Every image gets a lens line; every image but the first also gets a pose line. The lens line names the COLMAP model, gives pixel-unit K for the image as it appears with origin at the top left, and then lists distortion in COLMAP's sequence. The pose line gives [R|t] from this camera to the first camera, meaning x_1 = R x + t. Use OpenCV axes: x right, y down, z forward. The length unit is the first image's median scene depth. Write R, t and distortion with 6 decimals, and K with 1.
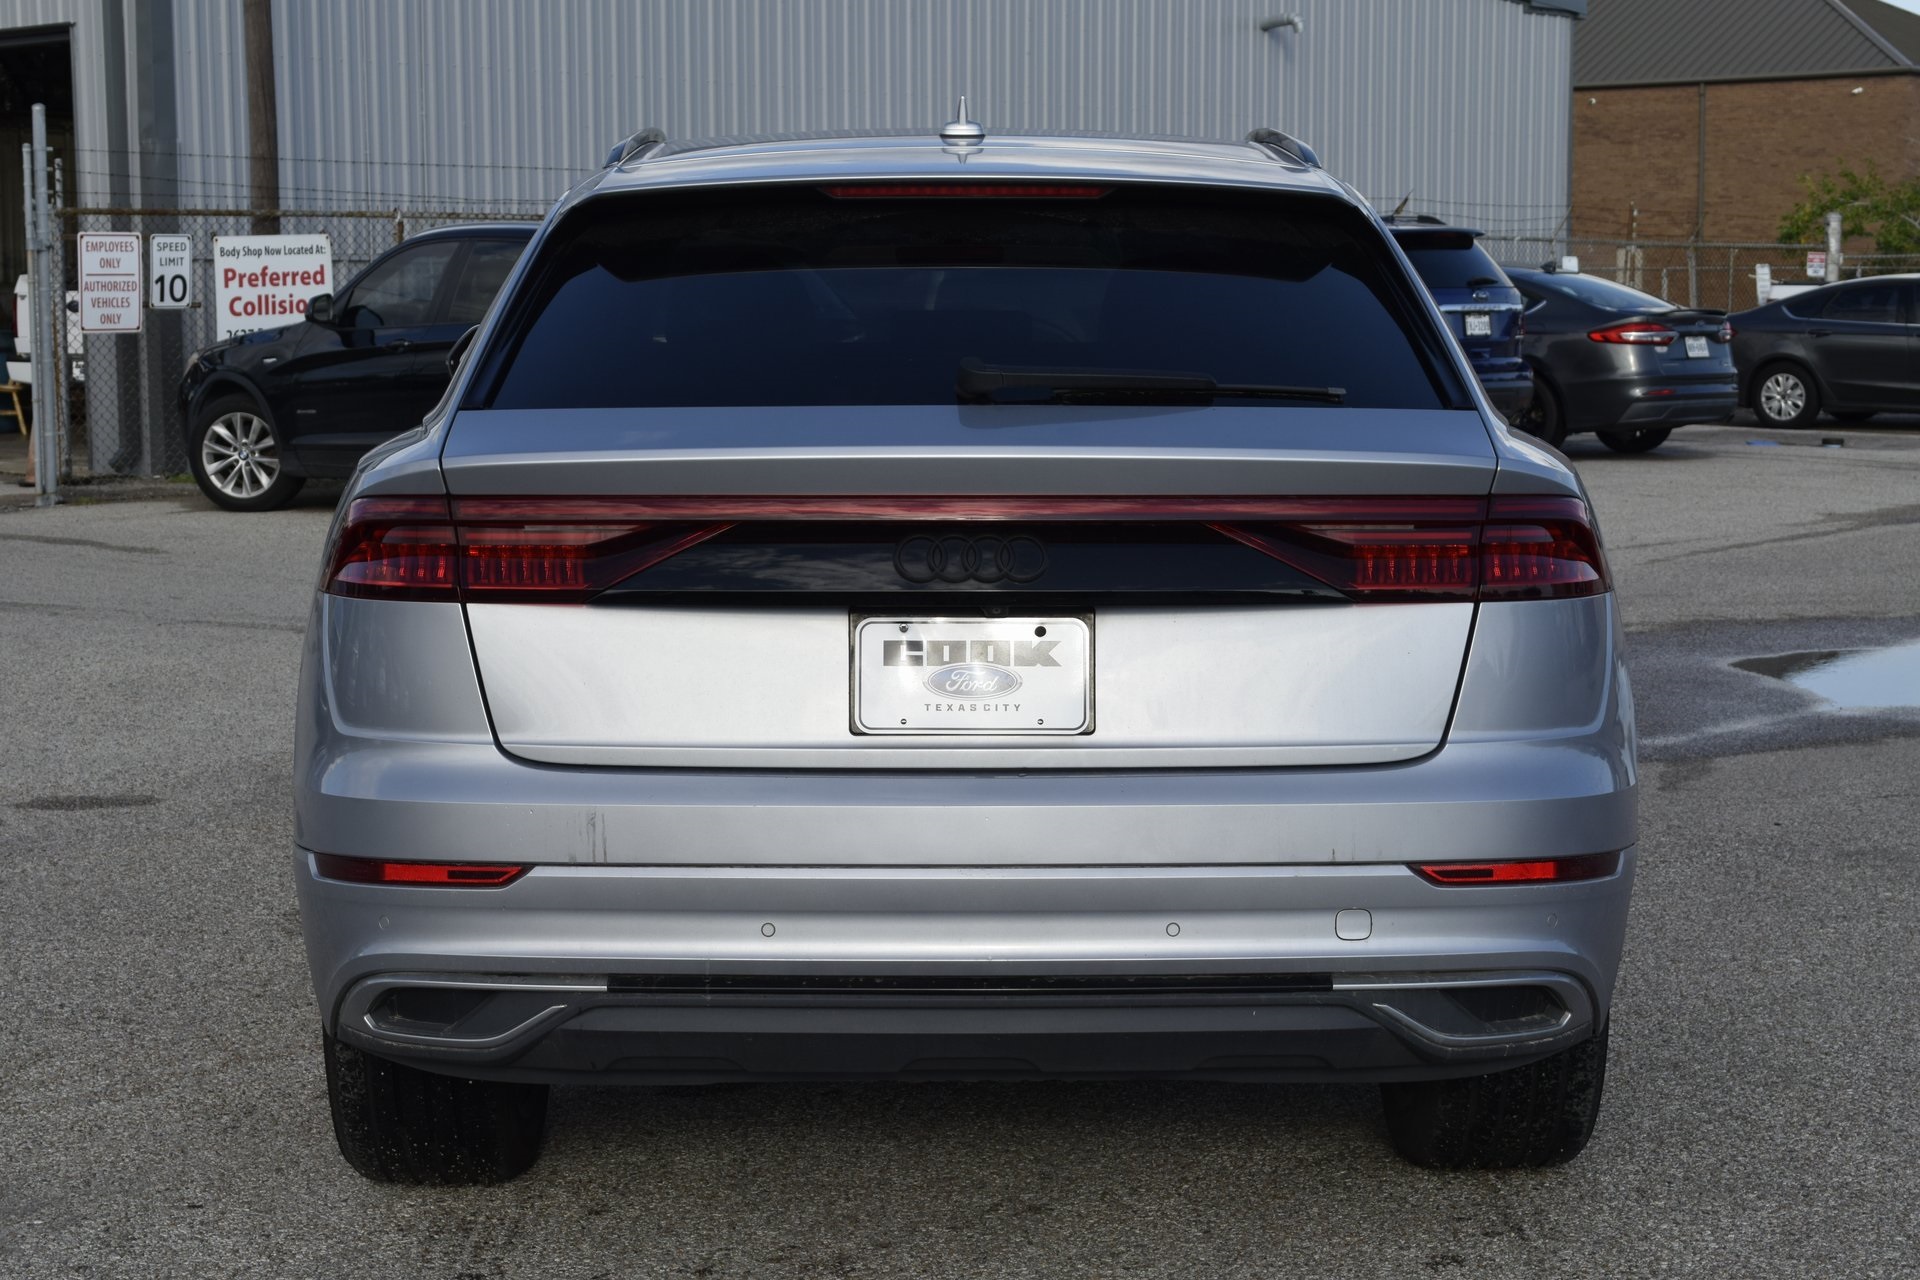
lens RADIAL K [[3156.7, 0, 947.8], [0, 3156.7, 759.5], [0, 0, 1]] dist [-0.075587, 0.000000]
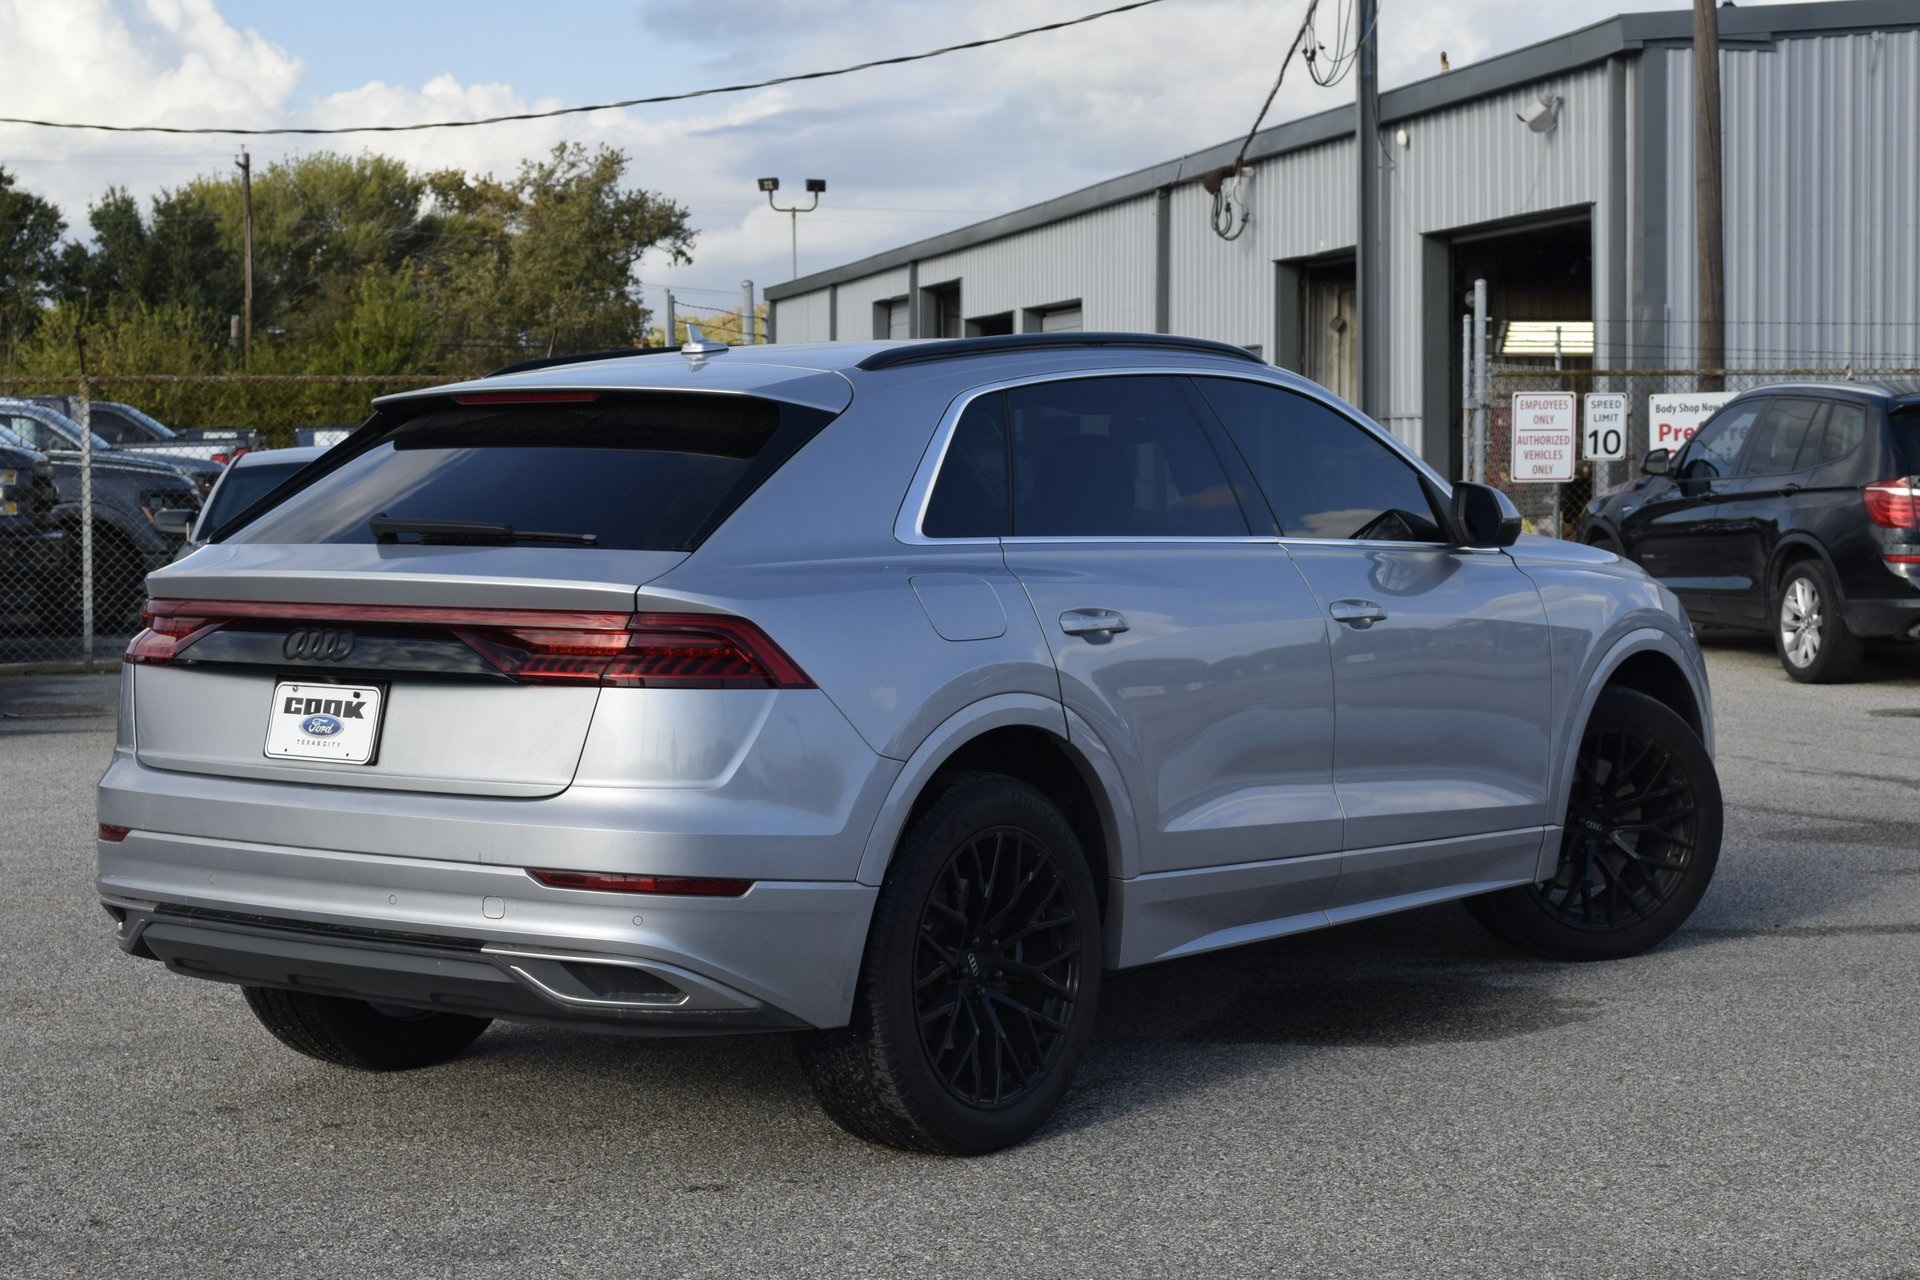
lens RADIAL K [[3156.7, 0, 966.4], [0, 3156.7, 645.8], [0, 0, 1]] dist [-0.075587, 0.000000]
pose [[0.802444, 0.030651, -0.595939, 0.233949], [-0.079181, 0.995318, -0.055426, -0.000762], [0.591451, 0.091663, 0.801114, -0.006279]]
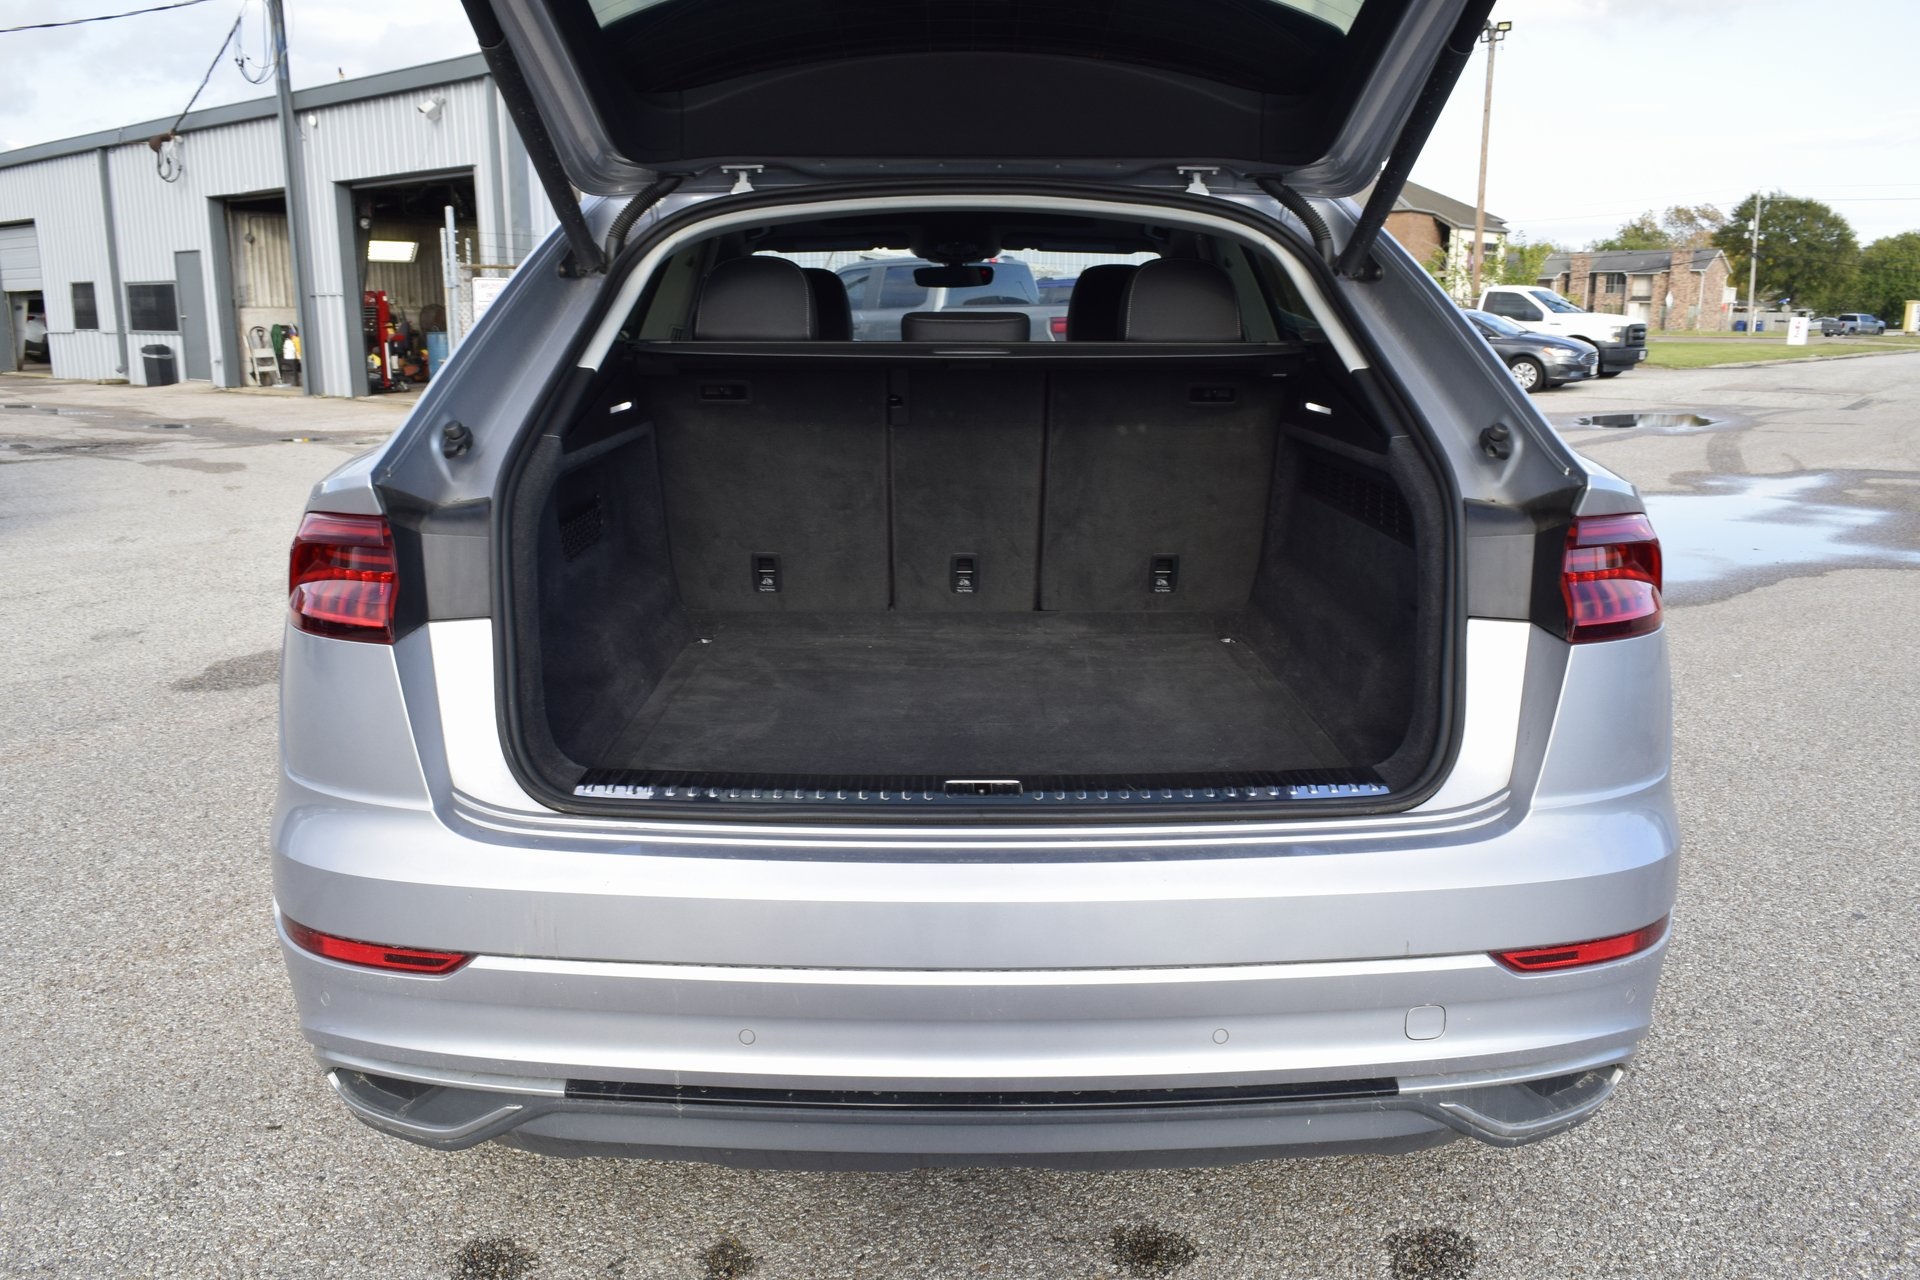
lens RADIAL K [[1480.3, 0, 964.5], [0, 1480.3, 641.7], [0, 0, 1]] dist [-0.023934, 0.000680]
pose [[0.999953, 0.003677, 0.009019, -0.000467], [-0.004278, 0.997701, 0.067629, -0.016058], [-0.008749, -0.067665, 0.997670, 0.122575]]
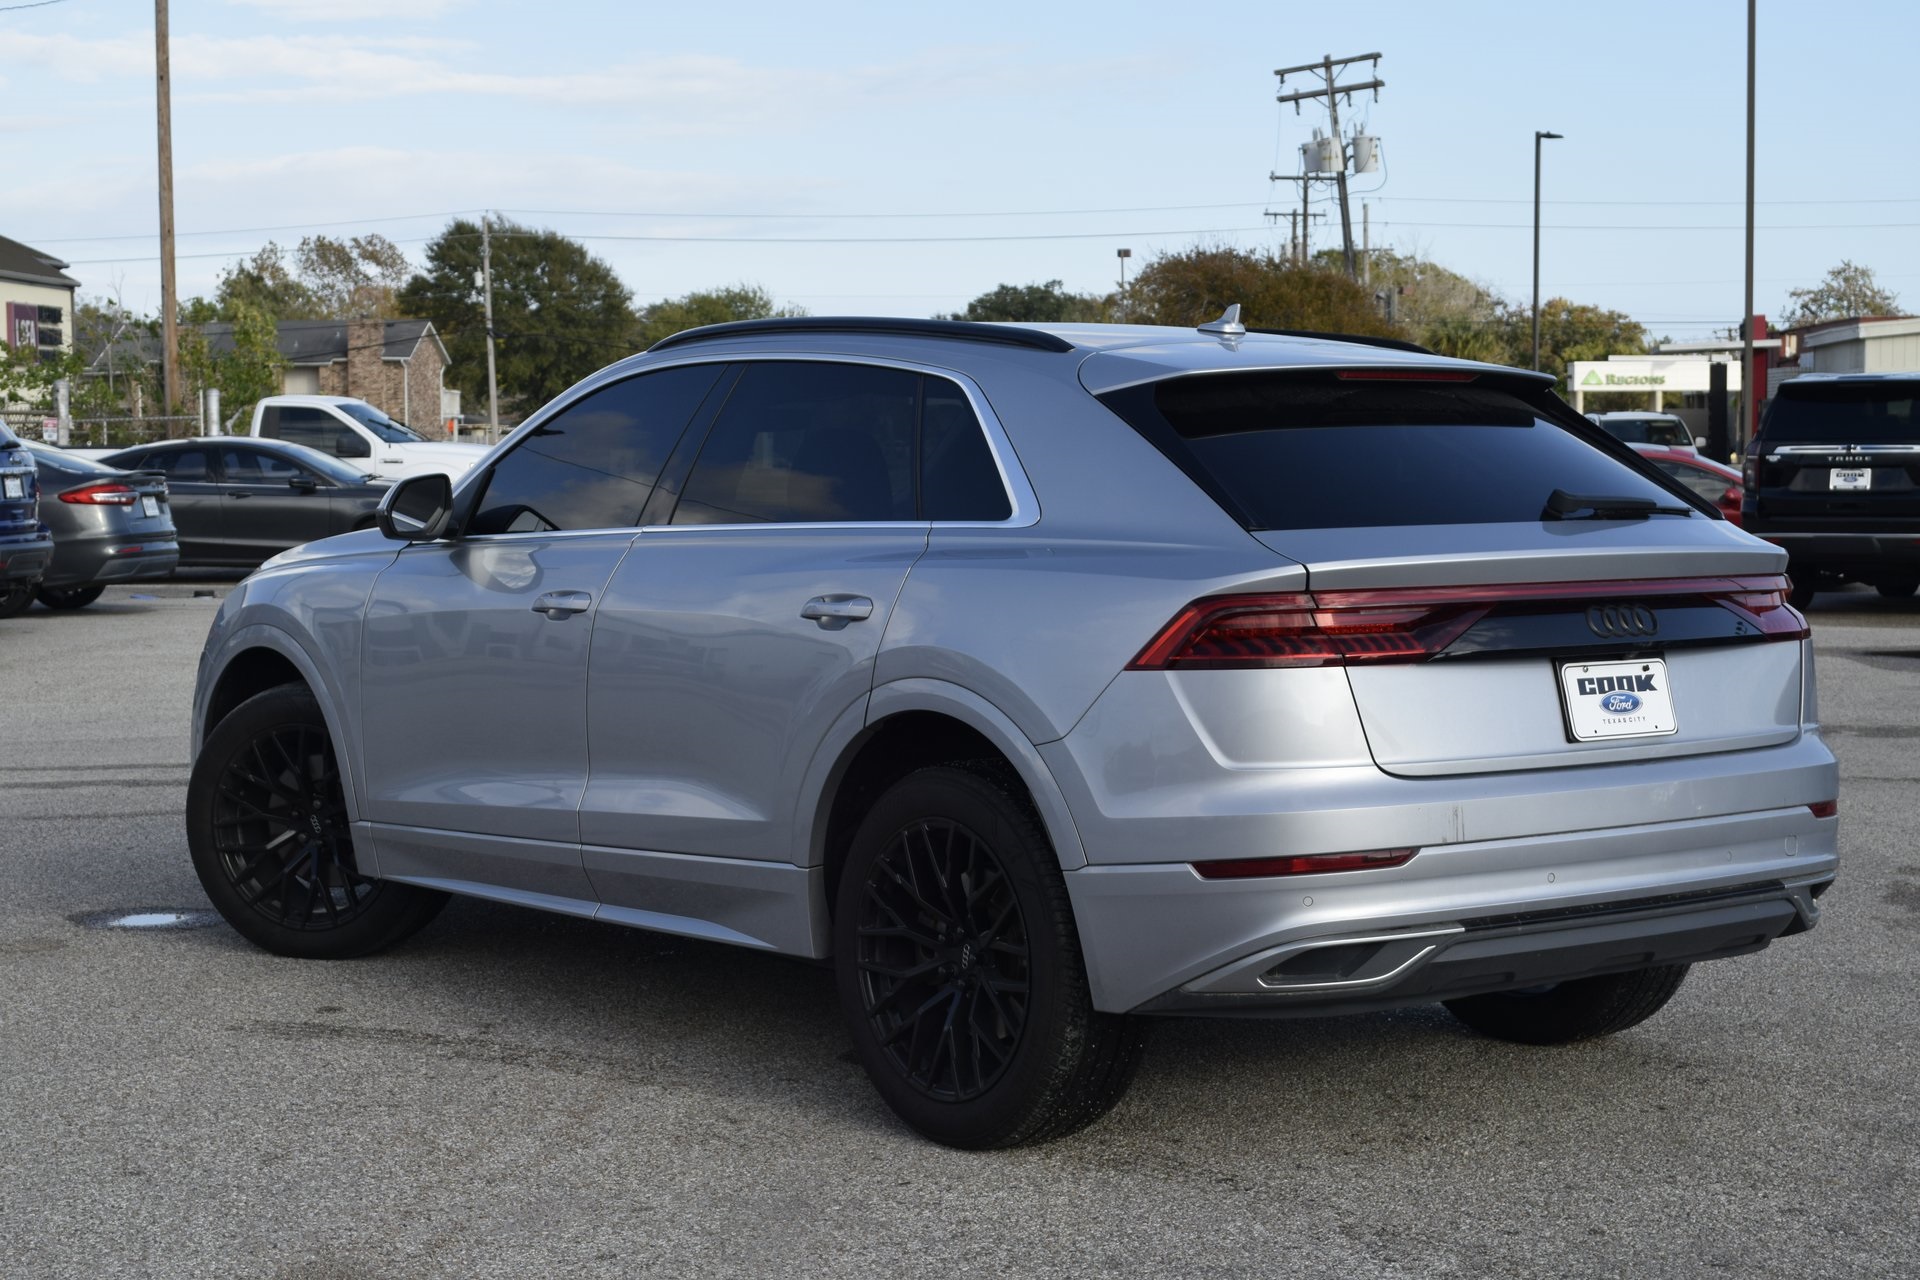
lens RADIAL K [[3156.7, 0, 964.3], [0, 3156.7, 652.7], [0, 0, 1]] dist [-0.075587, 0.000000]
pose [[0.798453, -0.036737, 0.600935, -0.231336], [0.088193, 0.994506, -0.056383, 0.001713], [-0.595563, 0.098017, 0.797306, -0.002527]]
